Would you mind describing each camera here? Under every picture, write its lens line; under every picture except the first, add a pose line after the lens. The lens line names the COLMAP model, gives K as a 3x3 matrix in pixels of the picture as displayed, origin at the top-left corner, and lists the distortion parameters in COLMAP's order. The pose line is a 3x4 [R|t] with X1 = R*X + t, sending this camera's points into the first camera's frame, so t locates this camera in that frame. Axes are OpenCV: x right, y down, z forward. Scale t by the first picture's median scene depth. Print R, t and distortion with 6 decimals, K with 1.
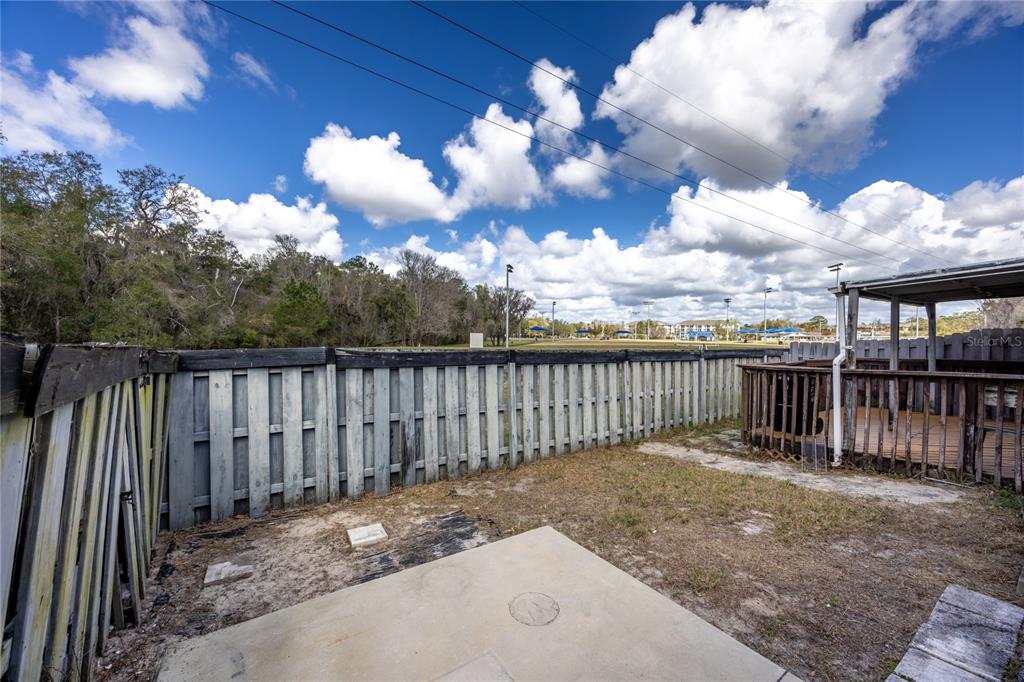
lens RADIAL K [[396.9, 0, 511.5], [0, 396.9, 345.7], [0, 0, 1]] dist [0.002966, -0.000039]
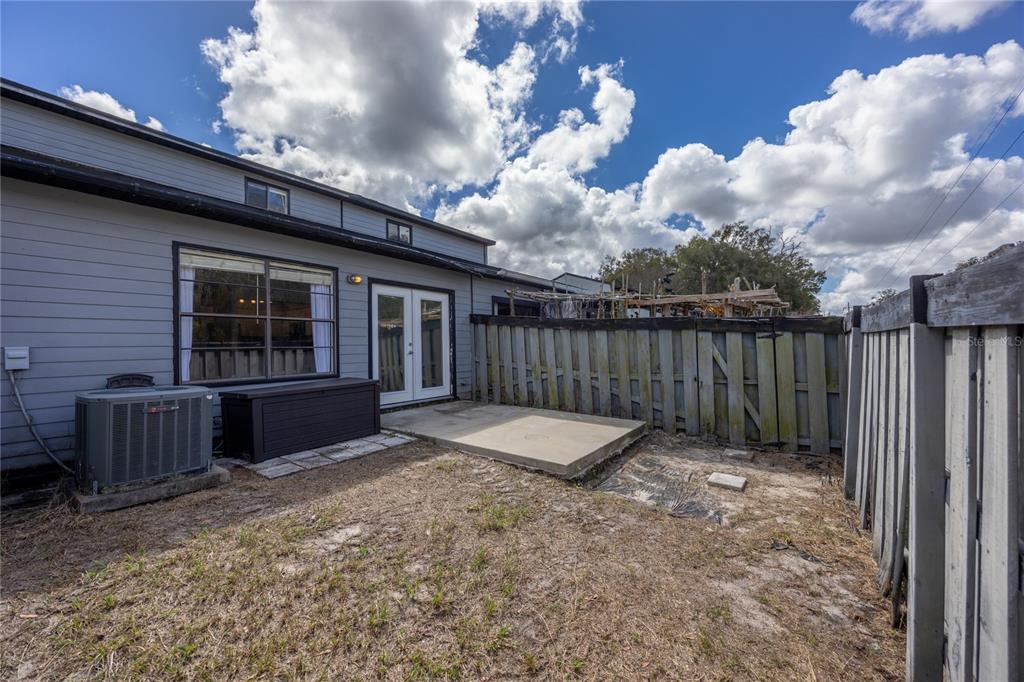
lens RADIAL K [[396.9, 0, 516.5], [0, 396.9, 349.5], [0, 0, 1]] dist [0.002966, -0.000039]
pose [[-0.929184, 0.011852, -0.369428, 0.496992], [0.000123, 0.999496, 0.031759, 0.072237], [0.369618, 0.029465, -0.928717, 1.561091]]
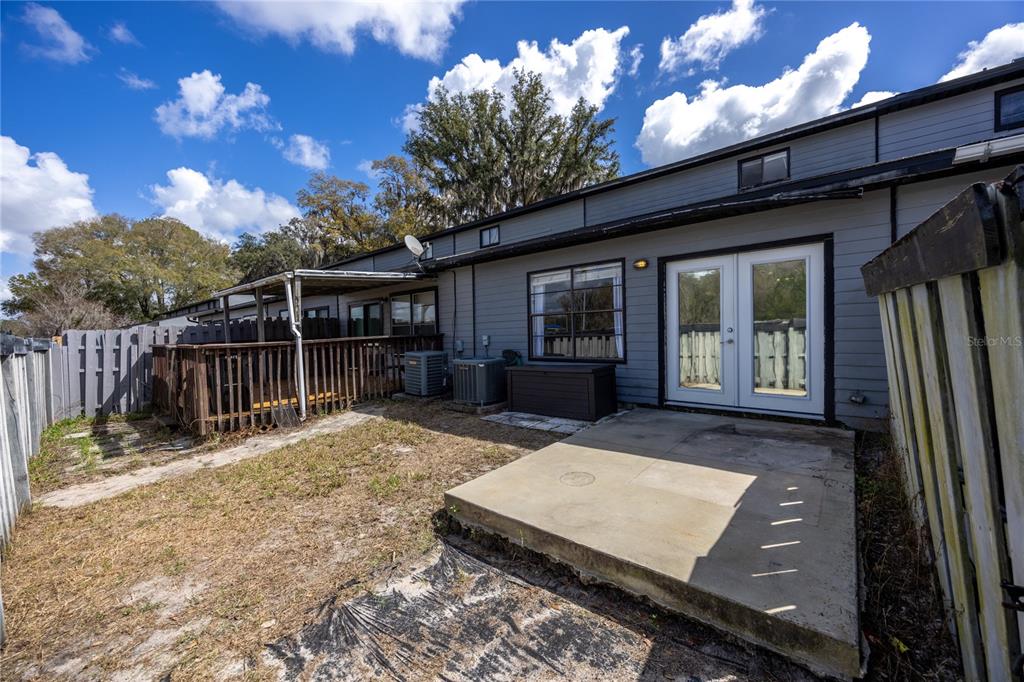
lens RADIAL K [[396.9, 0, 520.7], [0, 396.9, 334.9], [0, 0, 1]] dist [0.002966, -0.000039]
pose [[-0.289408, -0.004841, 0.957193, -0.665219], [0.050295, 0.998529, 0.020257, 0.061542], [-0.955883, 0.054005, -0.288739, 0.851006]]
